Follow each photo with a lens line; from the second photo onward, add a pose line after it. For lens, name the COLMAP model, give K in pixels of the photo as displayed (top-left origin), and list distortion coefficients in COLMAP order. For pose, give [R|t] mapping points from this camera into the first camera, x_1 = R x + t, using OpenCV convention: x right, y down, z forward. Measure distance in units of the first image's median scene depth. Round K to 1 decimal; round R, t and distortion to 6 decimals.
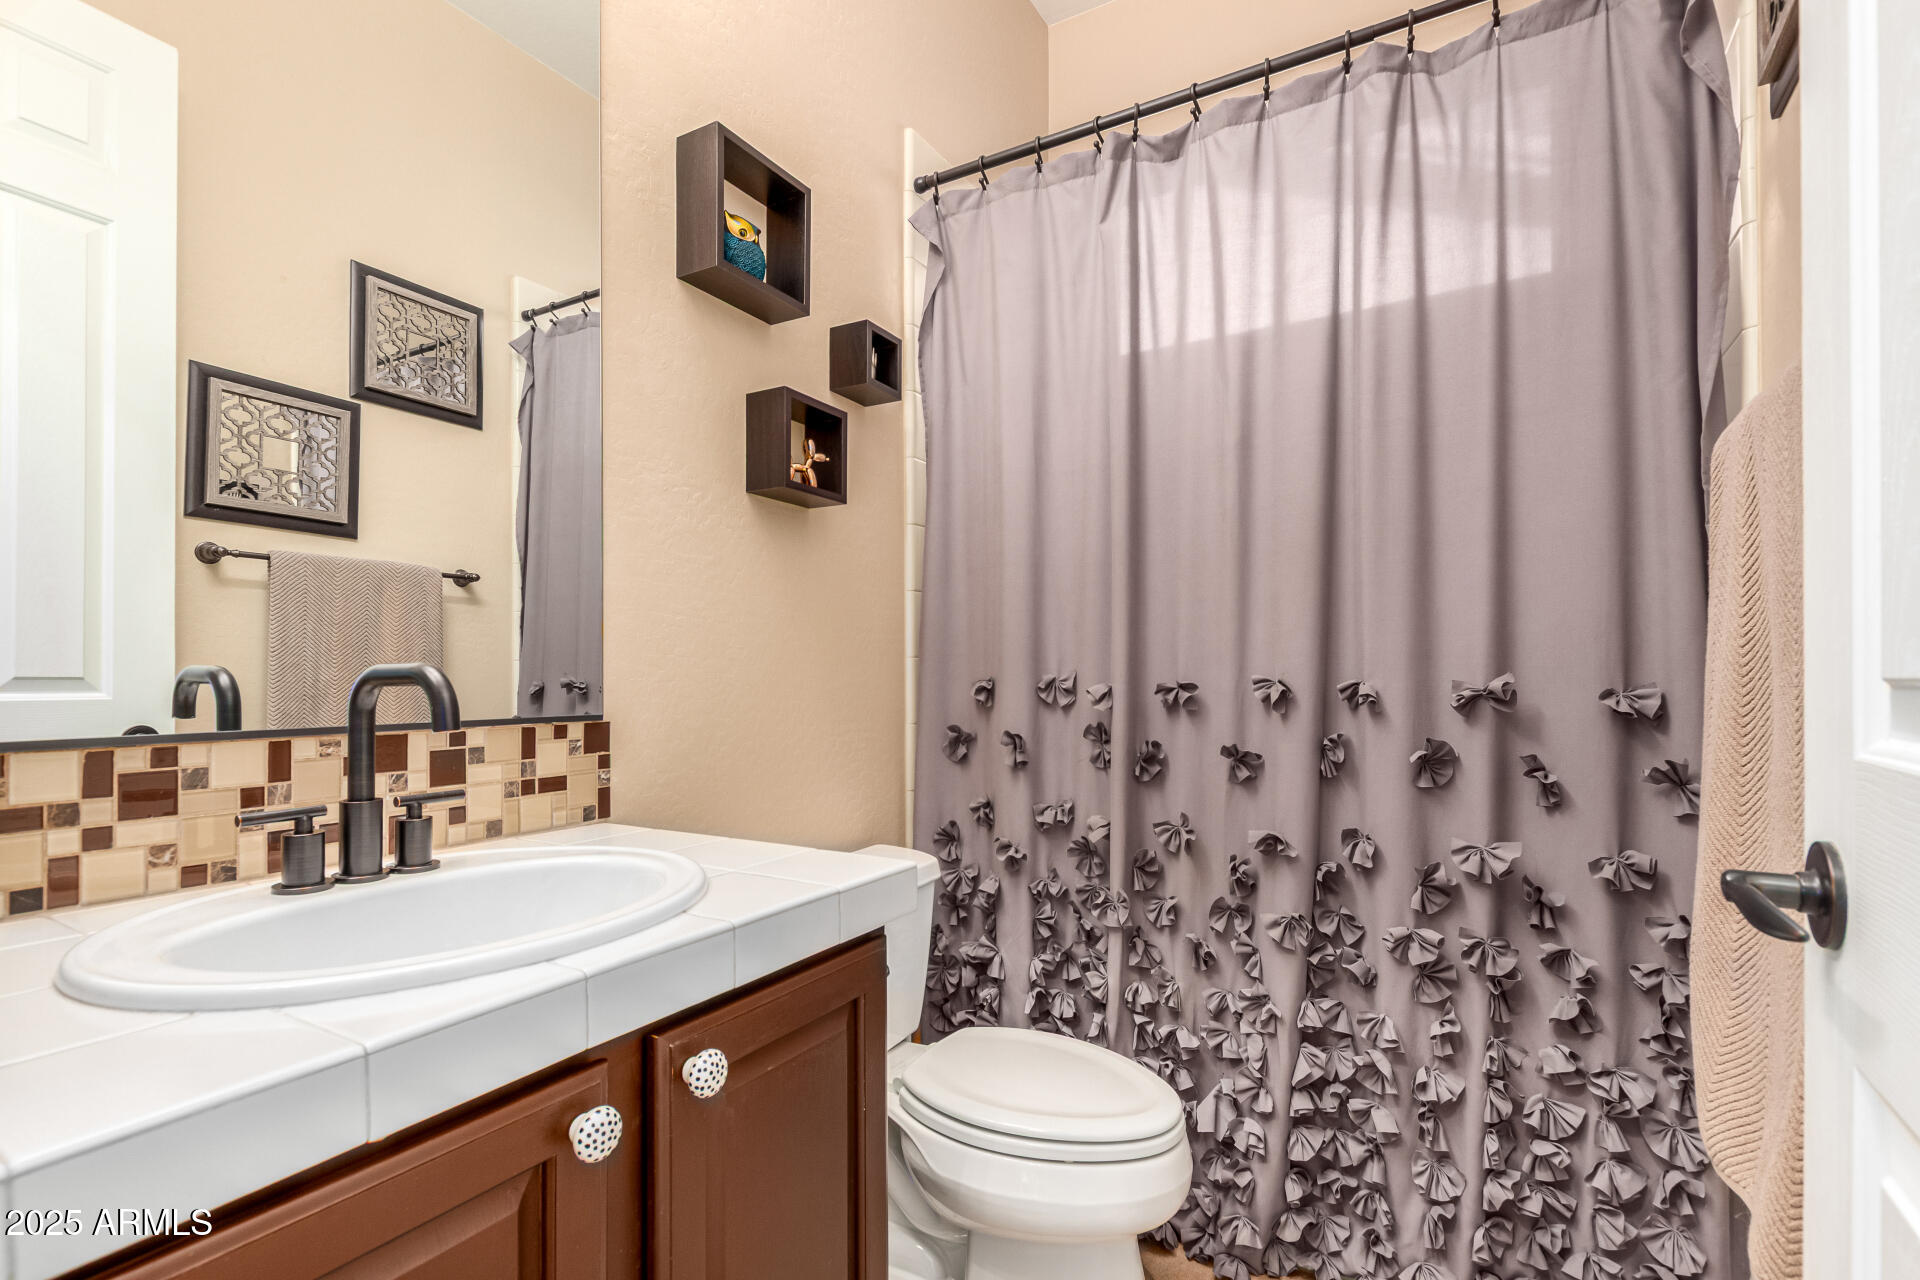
lens RADIAL K [[883.7, 0, 963.9], [0, 883.7, 656.9], [0, 0, 1]] dist [0.005756, -0.002846]
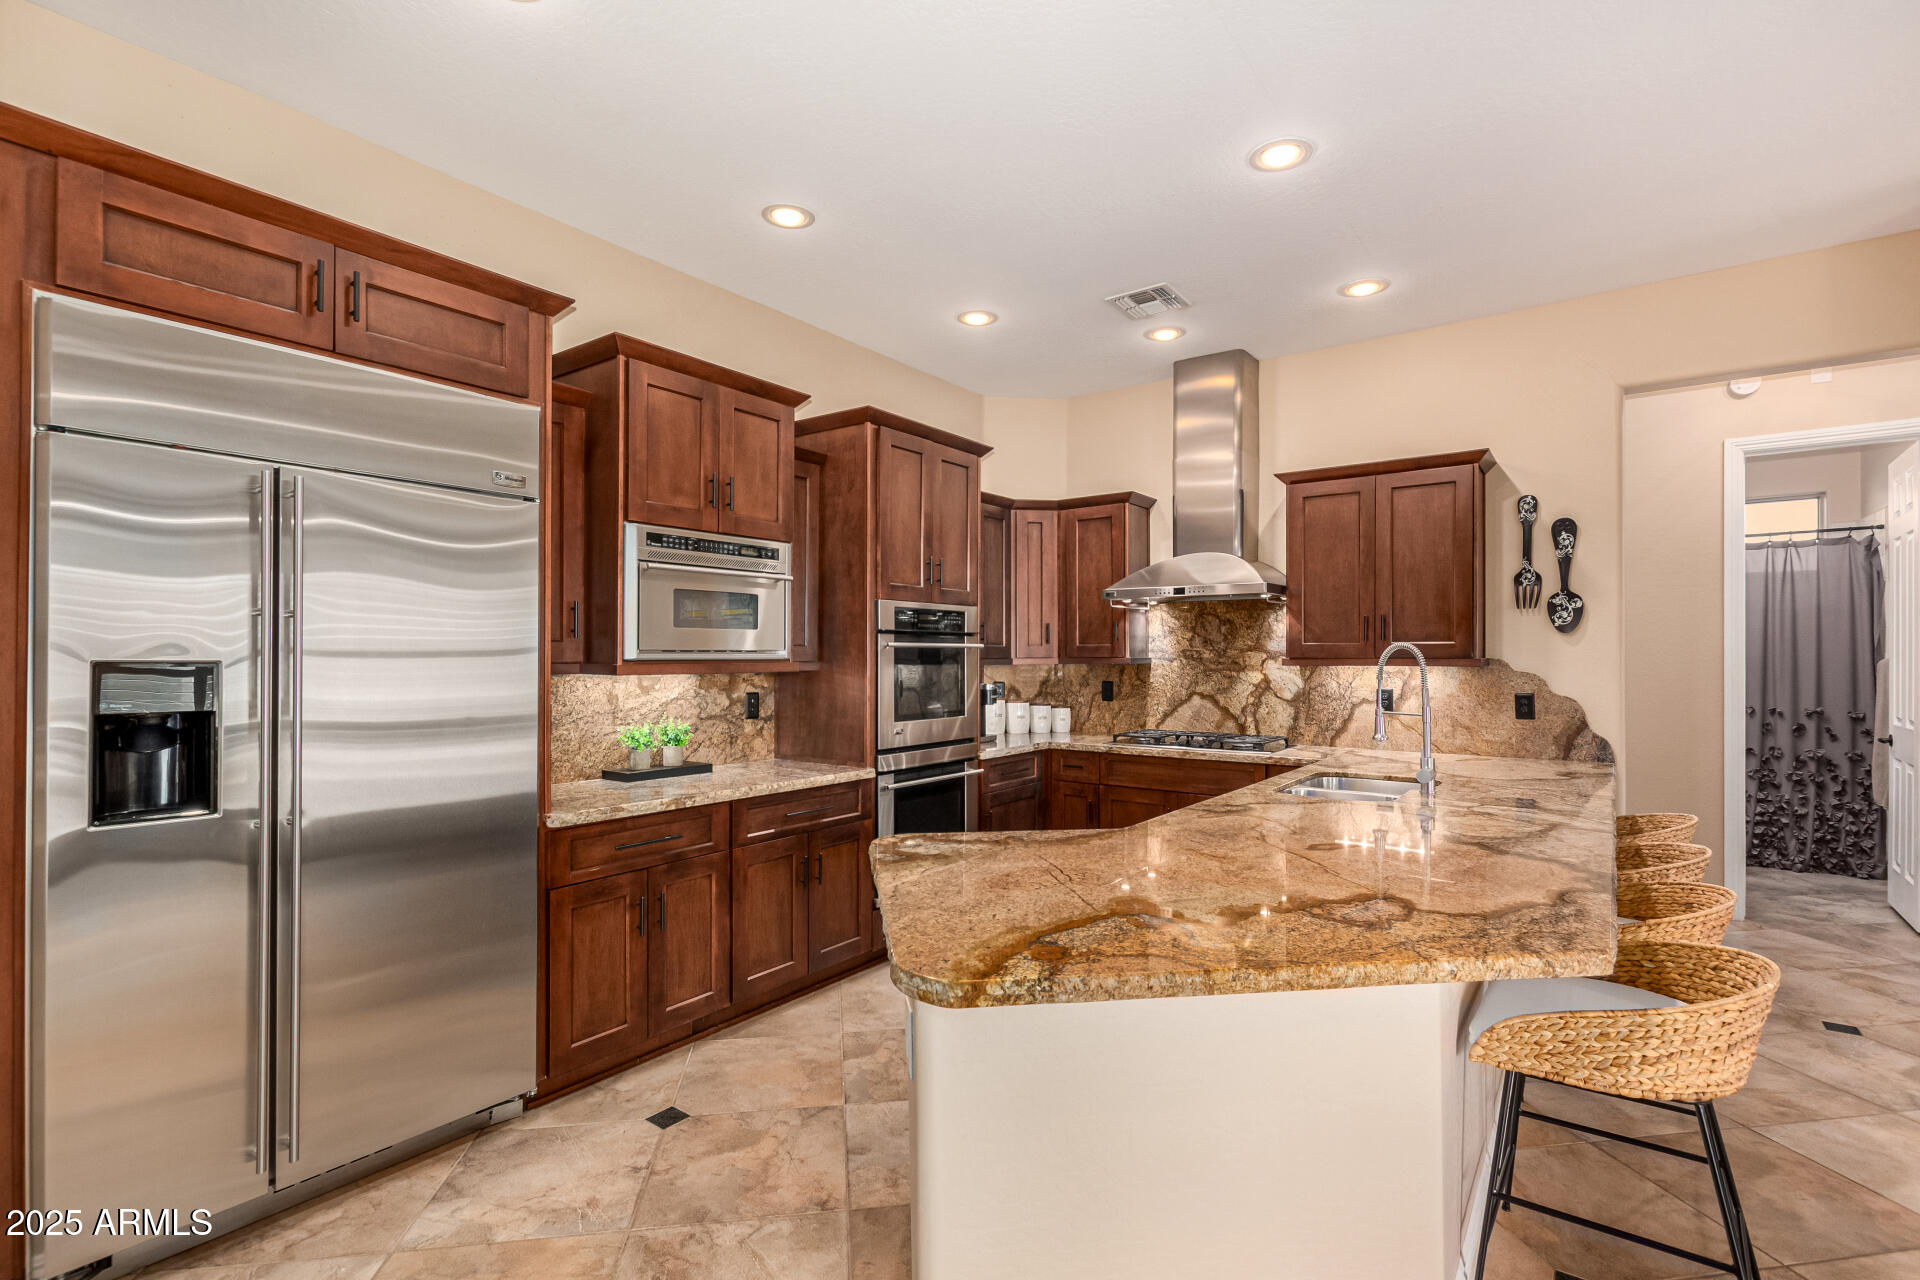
lens RADIAL K [[883.7, 0, 955.5], [0, 883.7, 650.2], [0, 0, 1]] dist [0.005756, -0.002846]
pose [[0.993991, 0.000375, -0.109461, -2.855997], [0.000160, 0.999988, 0.004875, -0.260124], [0.109462, -0.004863, 0.993979, -3.433652]]
